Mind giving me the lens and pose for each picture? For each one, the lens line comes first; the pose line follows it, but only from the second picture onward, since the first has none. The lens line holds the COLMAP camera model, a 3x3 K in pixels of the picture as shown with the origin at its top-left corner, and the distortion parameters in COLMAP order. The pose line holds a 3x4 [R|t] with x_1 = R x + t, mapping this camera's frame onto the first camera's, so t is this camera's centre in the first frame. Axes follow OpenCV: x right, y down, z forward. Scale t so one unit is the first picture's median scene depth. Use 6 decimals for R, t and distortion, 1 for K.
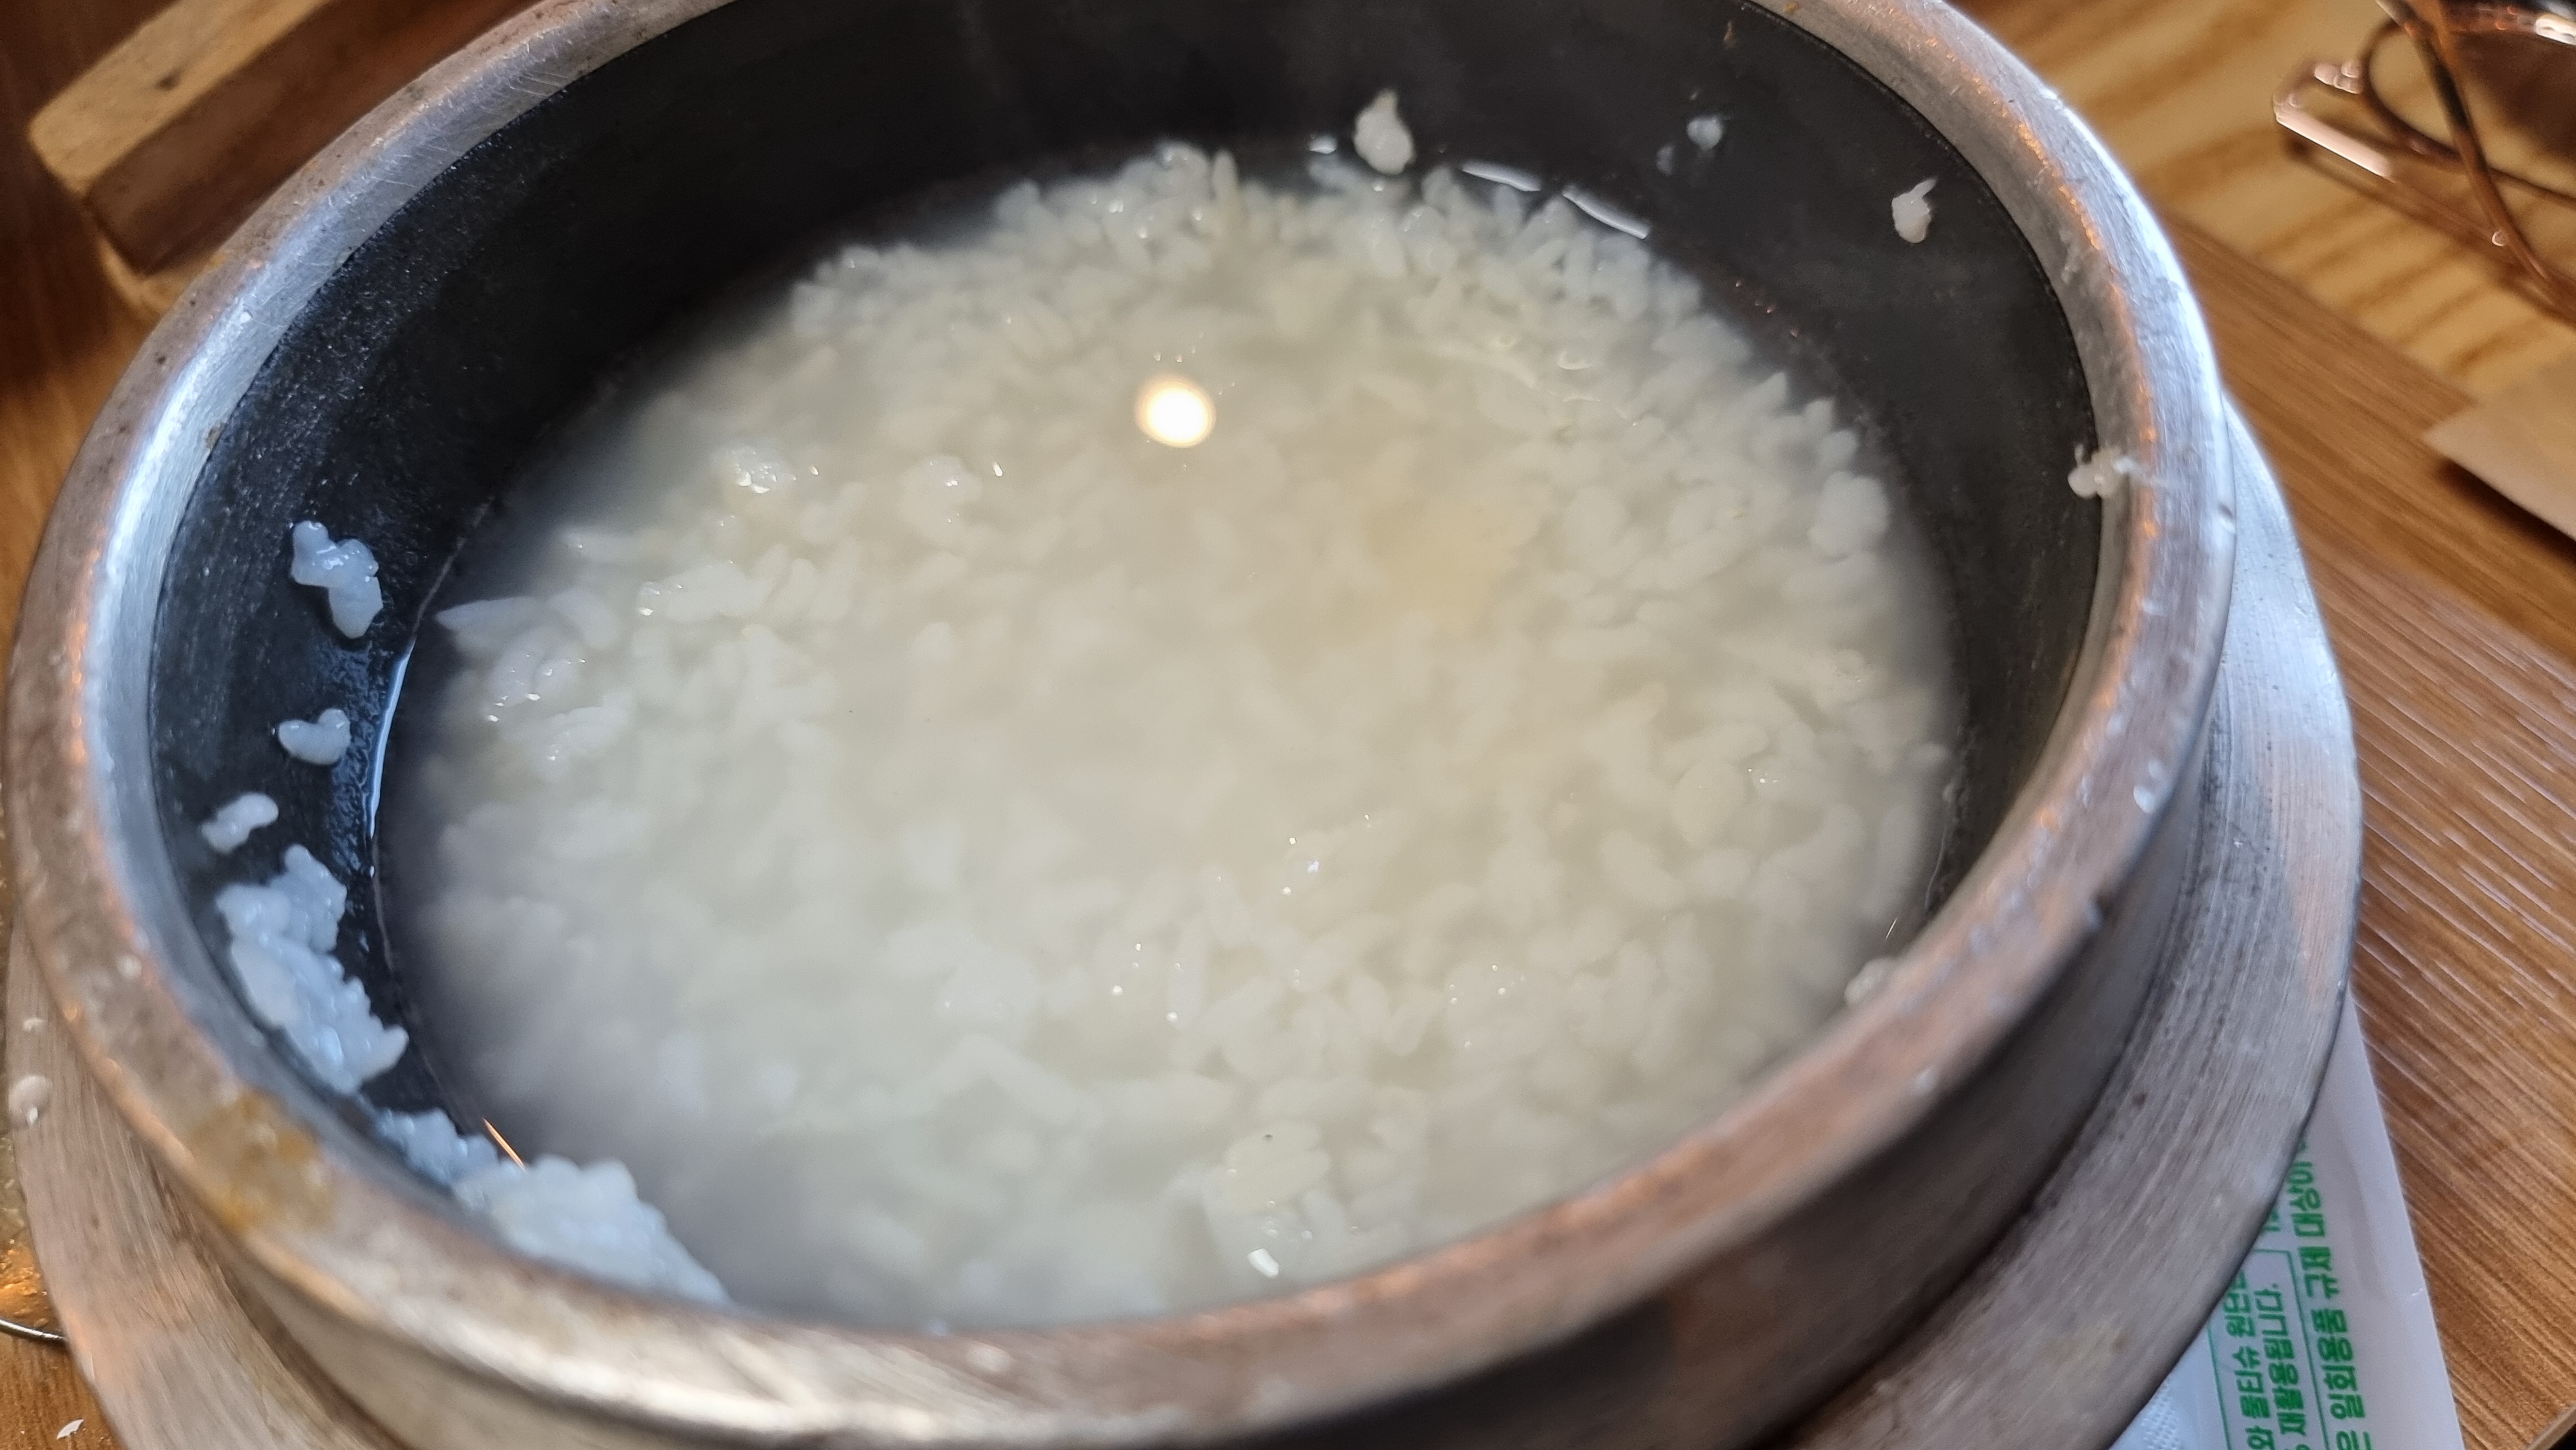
lens RADIAL K [[1741.4, 0, 1288.0], [0, 1741.4, 725.0], [0, 0, 1]] dist [0.003366, 0.000460]
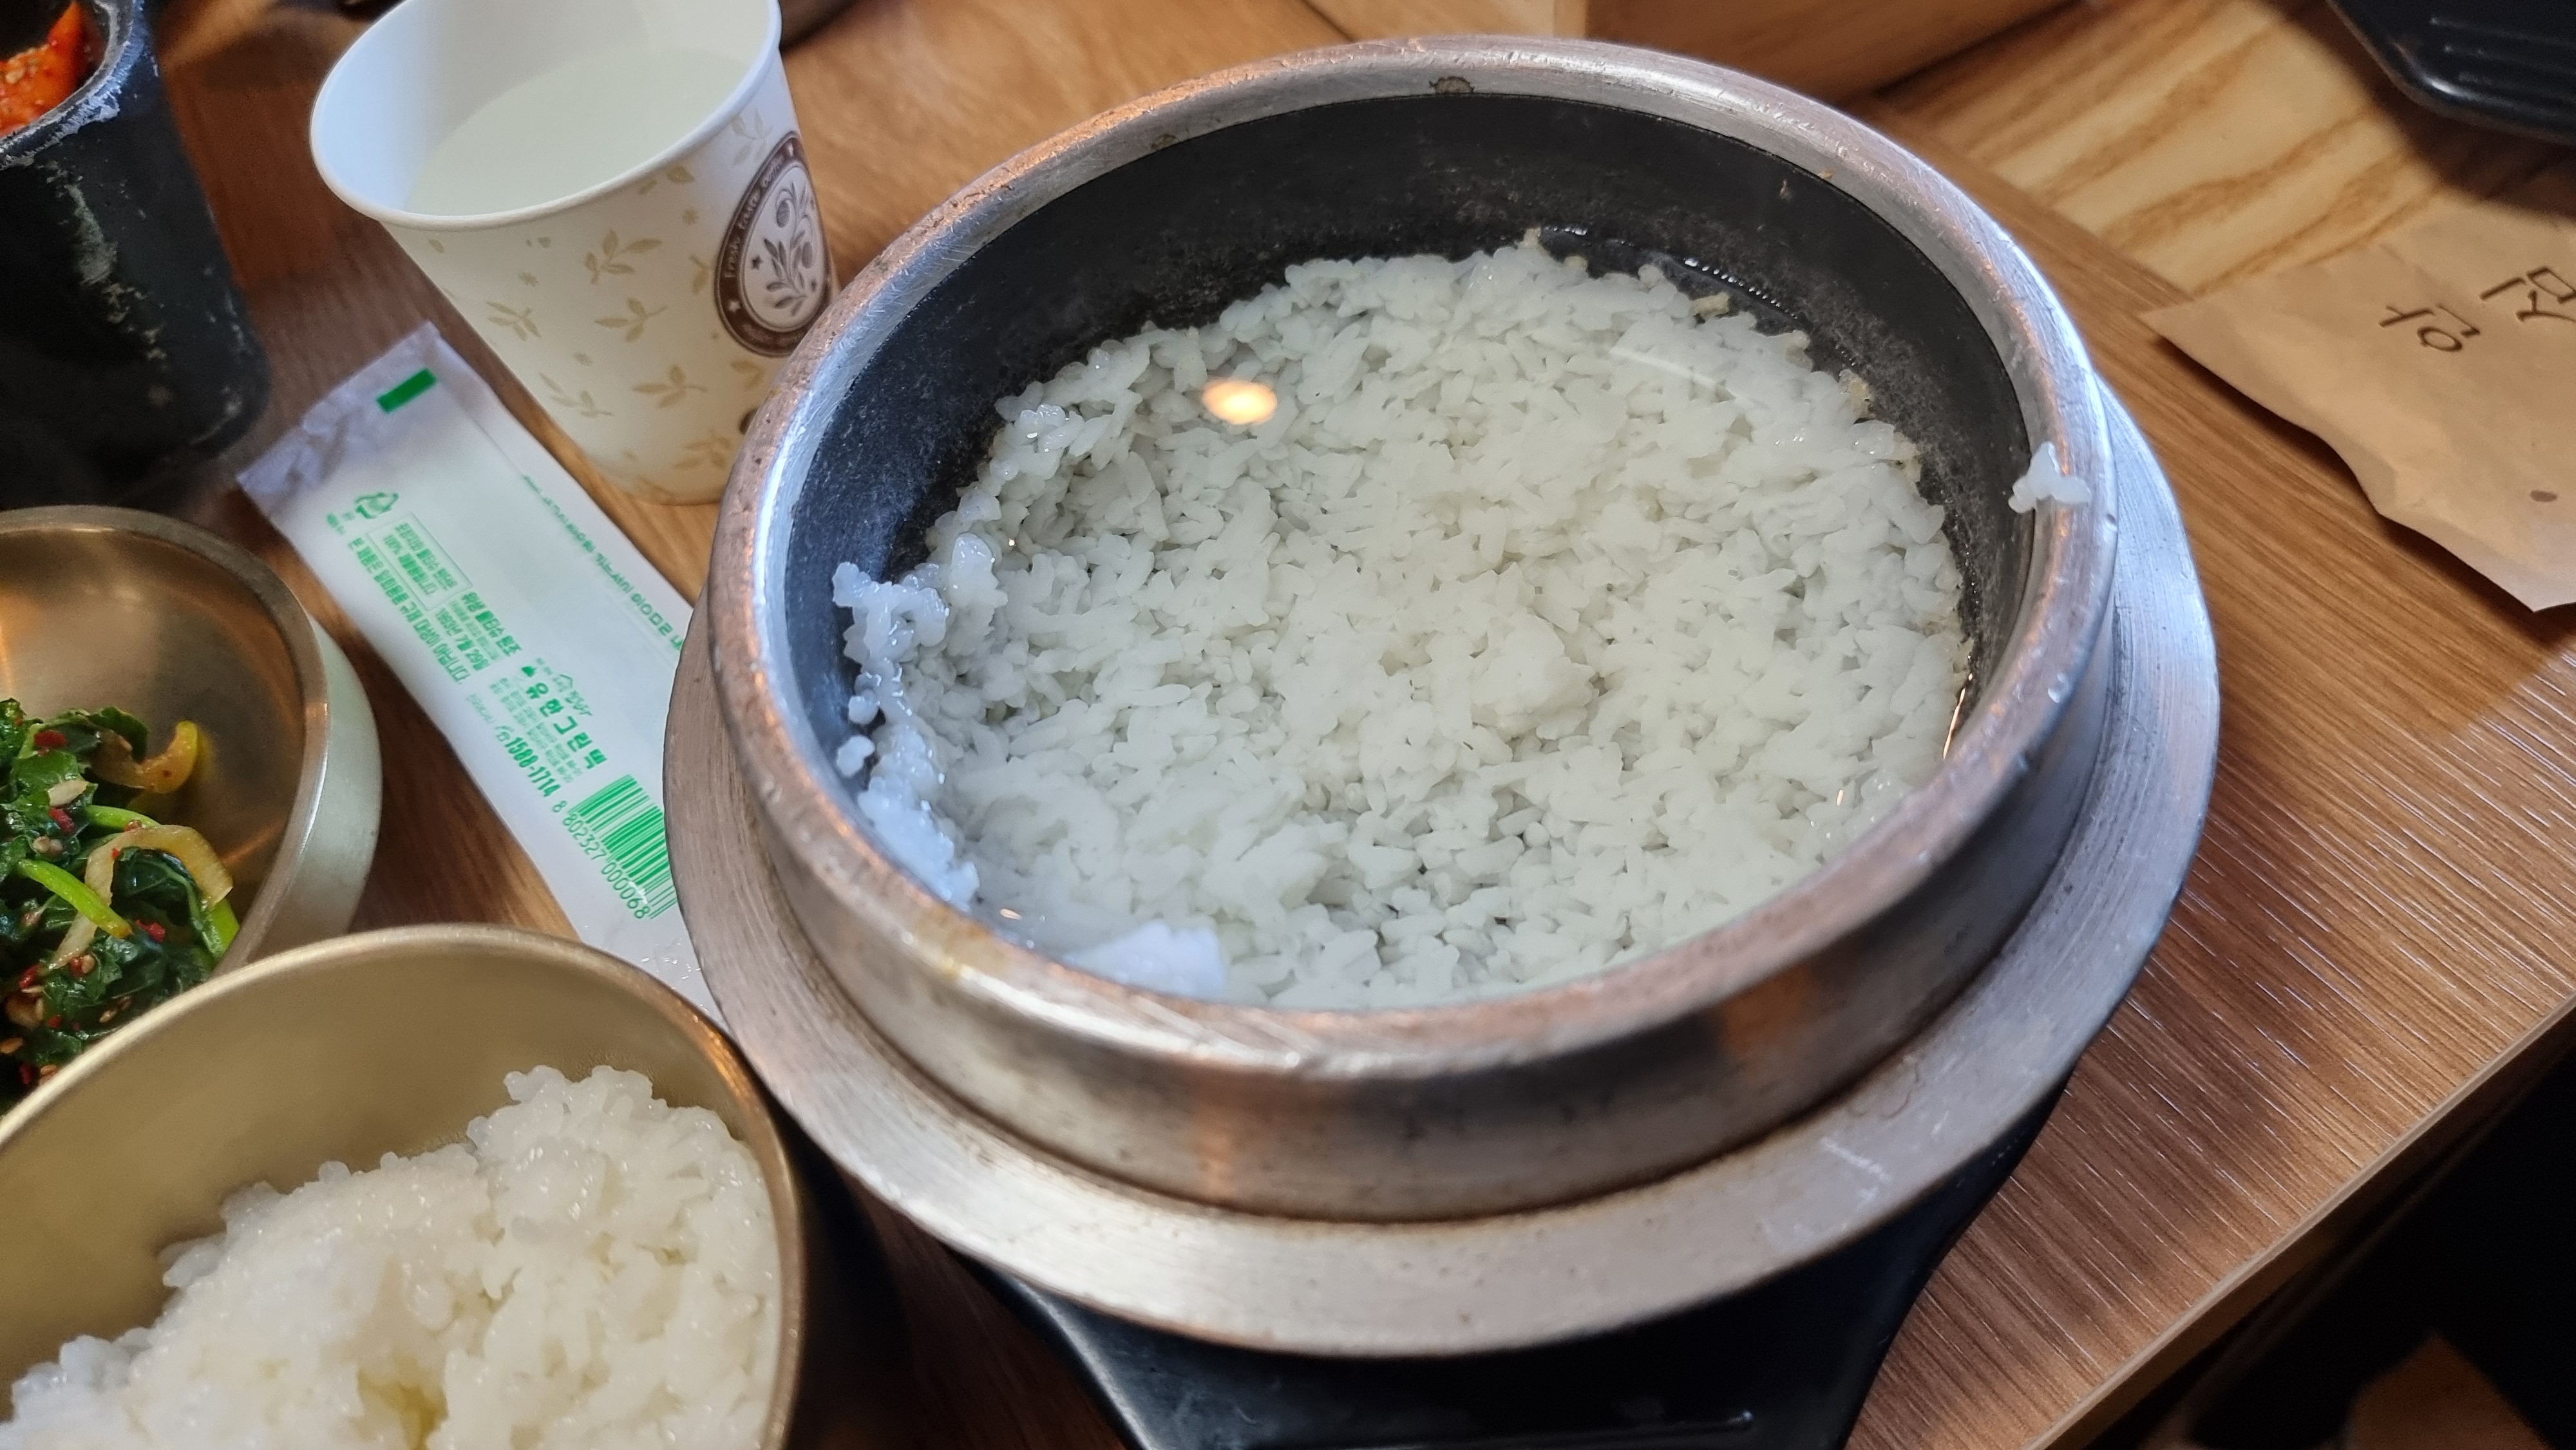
lens RADIAL K [[1631.1, 0, 1329.7], [0, 1631.1, 731.3], [0, 0, 1]] dist [0.033170, -0.002002]
pose [[0.999265, -0.032730, -0.019964, -0.149744], [0.033035, 0.999340, 0.015134, 0.025502], [0.019455, -0.015783, 0.999686, -0.505489]]
